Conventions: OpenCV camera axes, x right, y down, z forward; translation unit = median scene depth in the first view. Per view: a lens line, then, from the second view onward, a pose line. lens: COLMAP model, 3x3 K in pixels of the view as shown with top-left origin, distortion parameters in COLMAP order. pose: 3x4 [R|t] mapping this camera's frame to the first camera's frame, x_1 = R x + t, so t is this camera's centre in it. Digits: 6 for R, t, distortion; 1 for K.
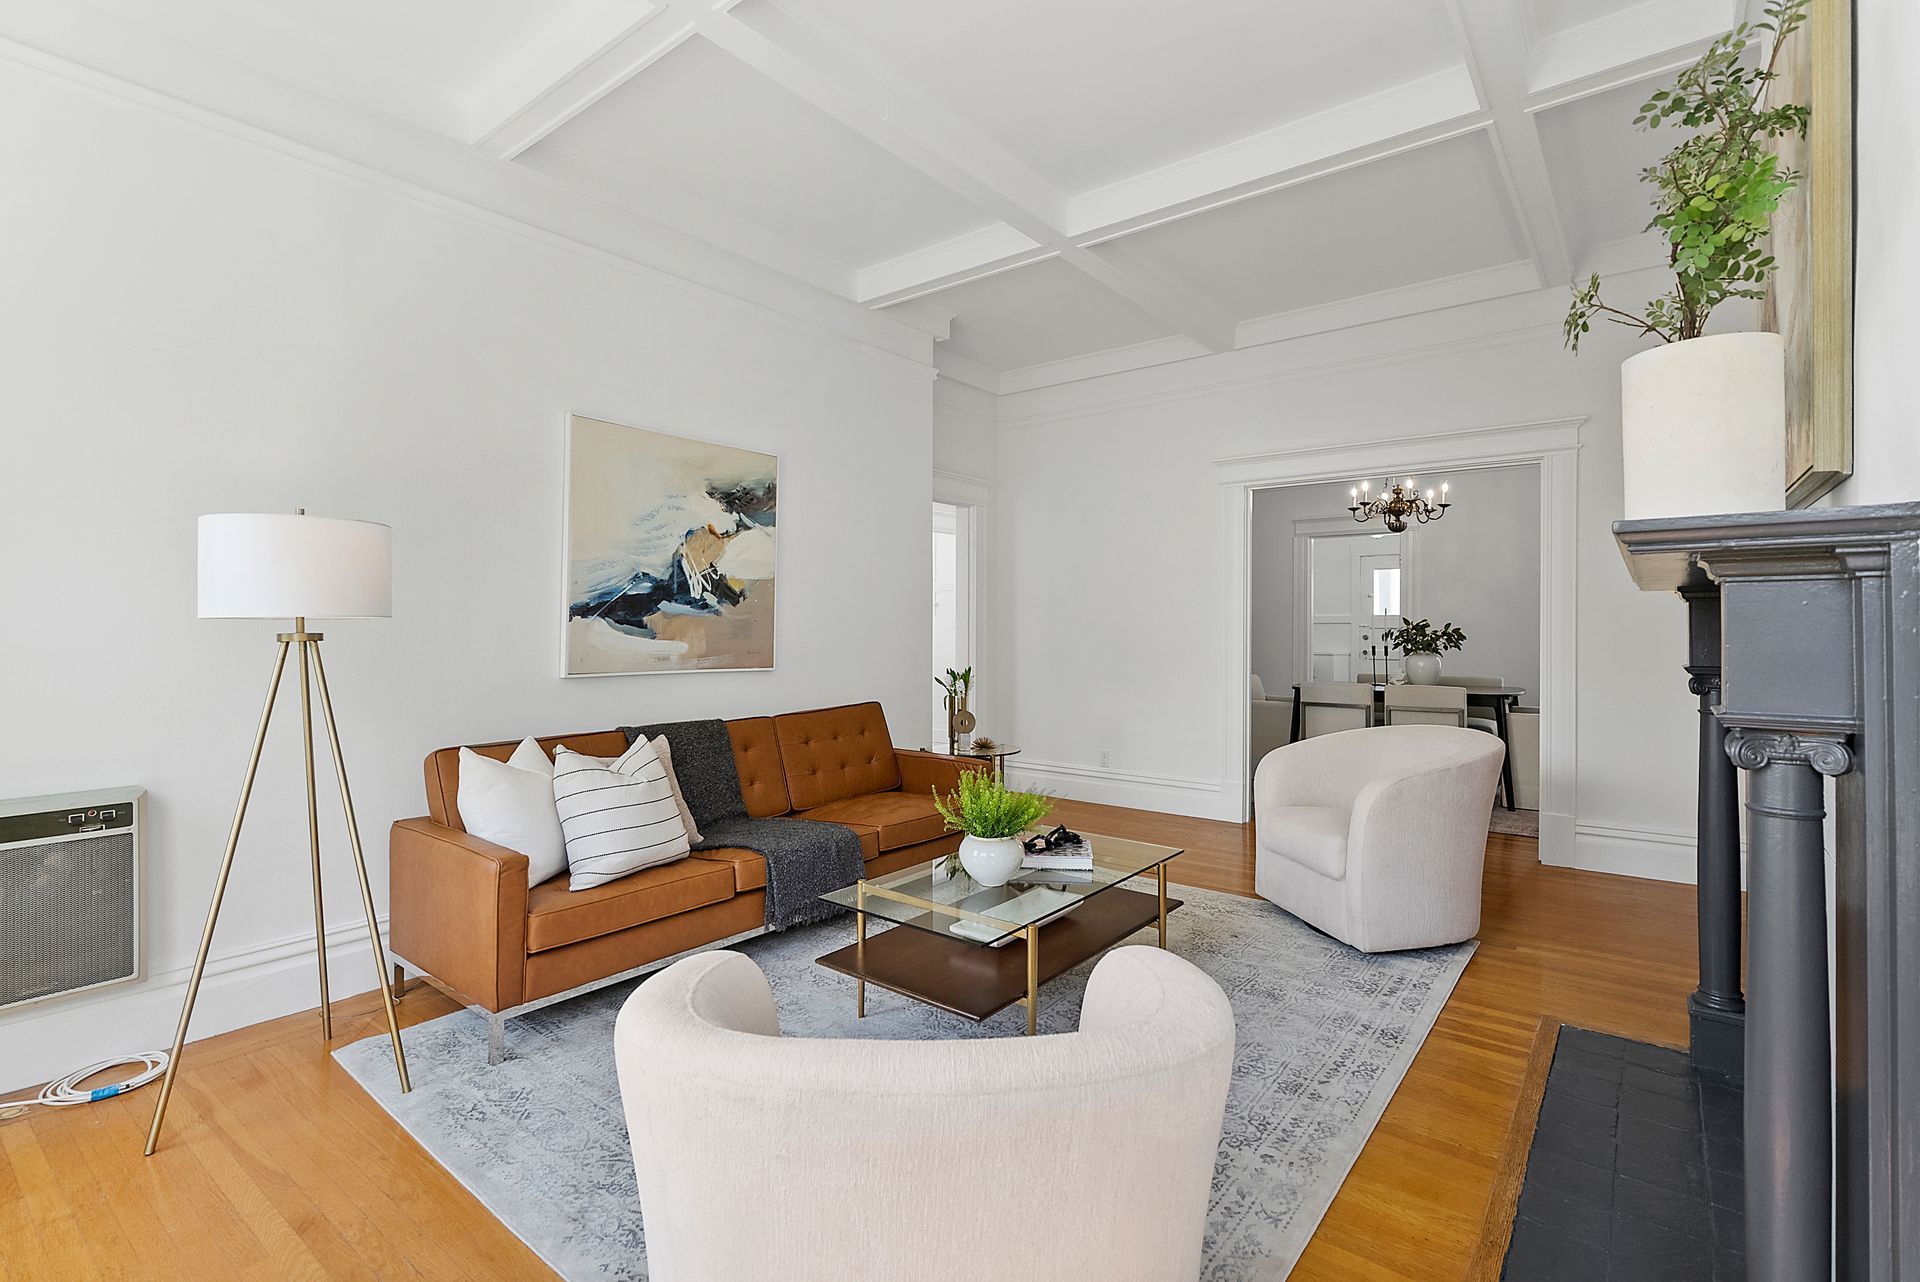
lens RADIAL K [[882.3, 0, 951.0], [0, 882.3, 630.3], [0, 0, 1]] dist [-0.007554, -0.000499]
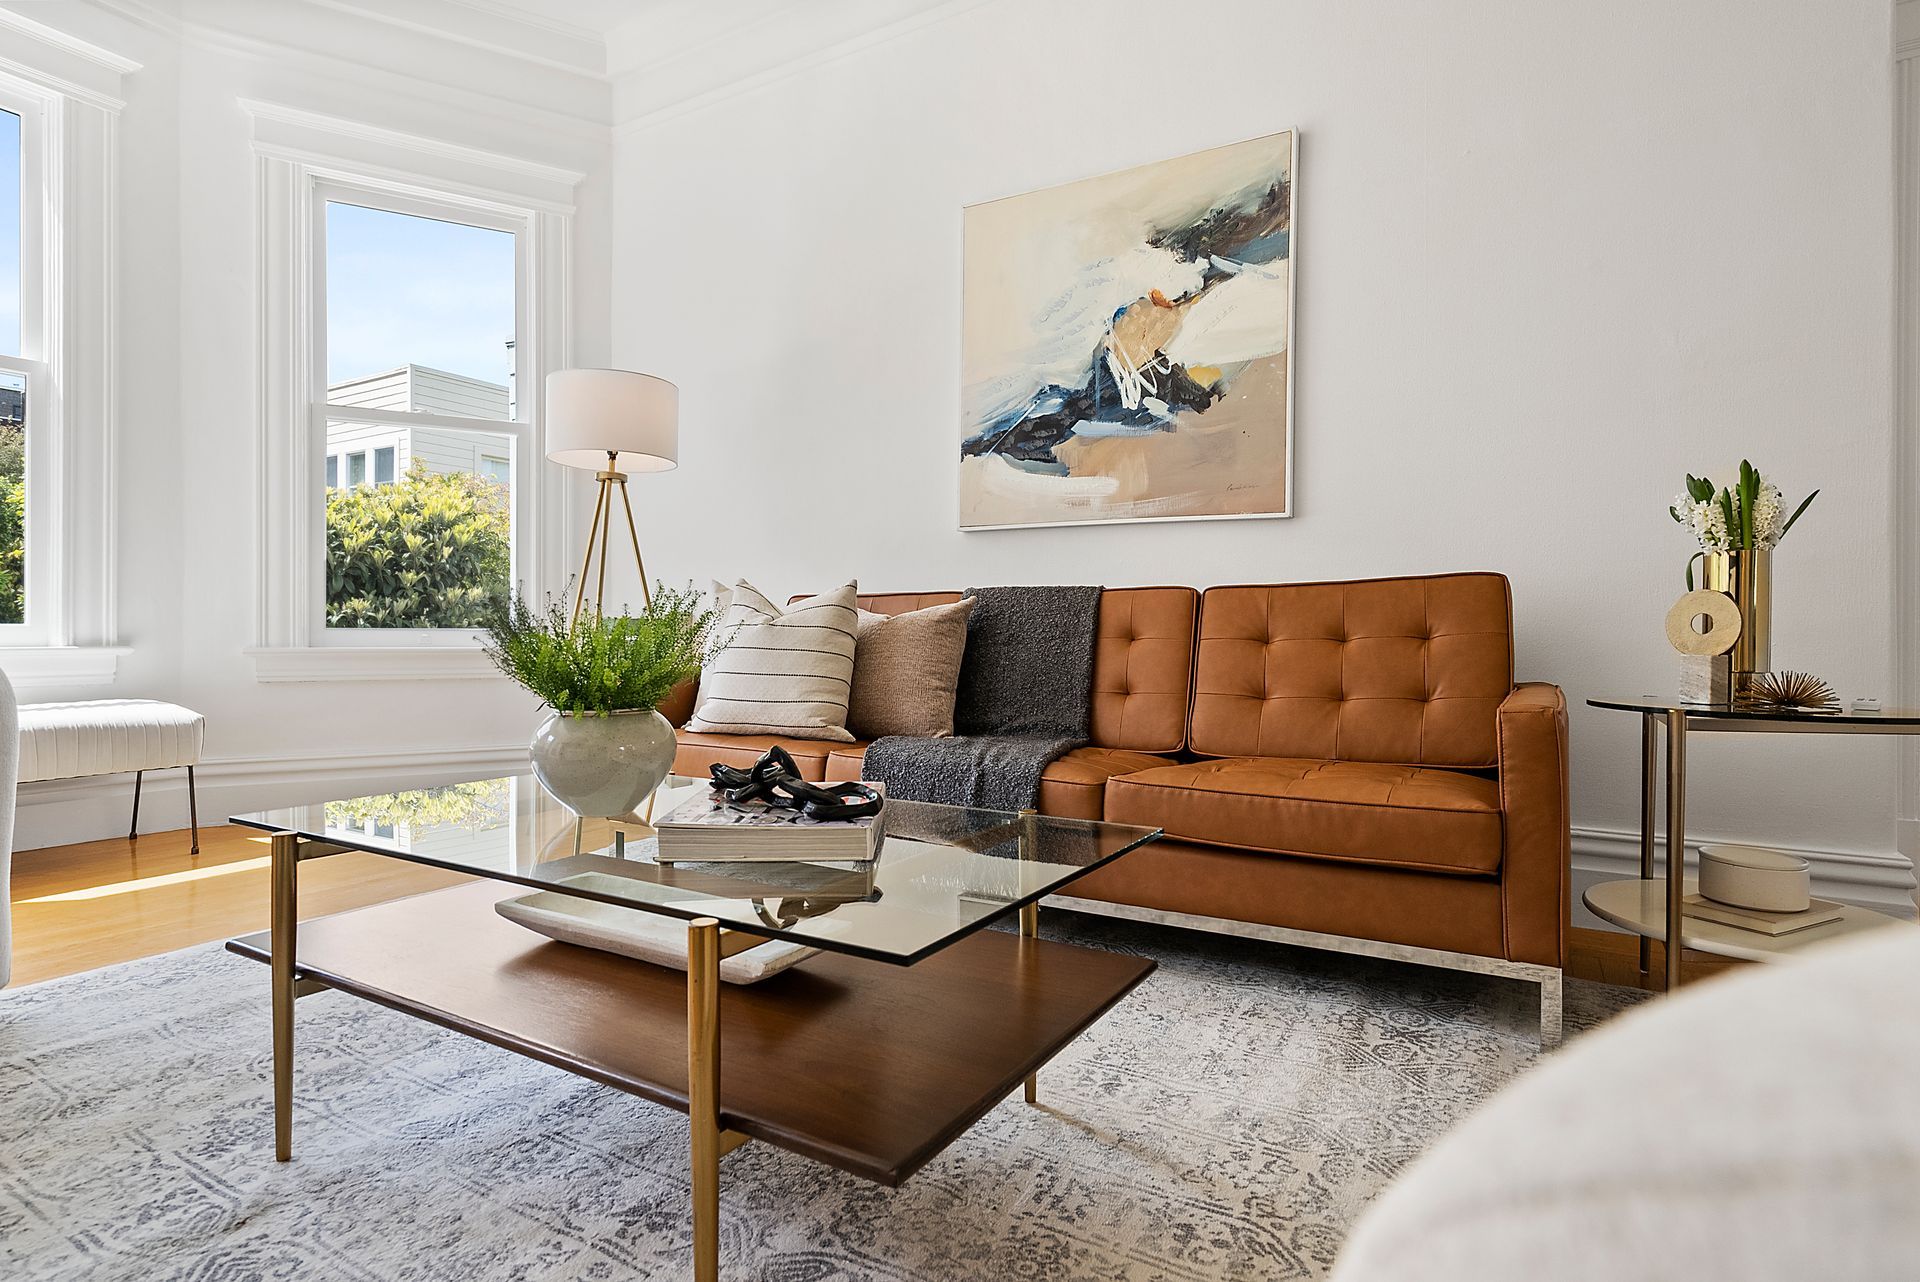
lens RADIAL K [[974.8, 0, 987.8], [0, 974.8, 636.3], [0, 0, 1]] dist [-0.004948, -0.000941]
pose [[0.150755, 0.005875, -0.988554, 0.413748], [-0.010580, 0.999935, 0.004329, 0.130800], [0.988515, 0.009806, 0.150807, 0.787294]]
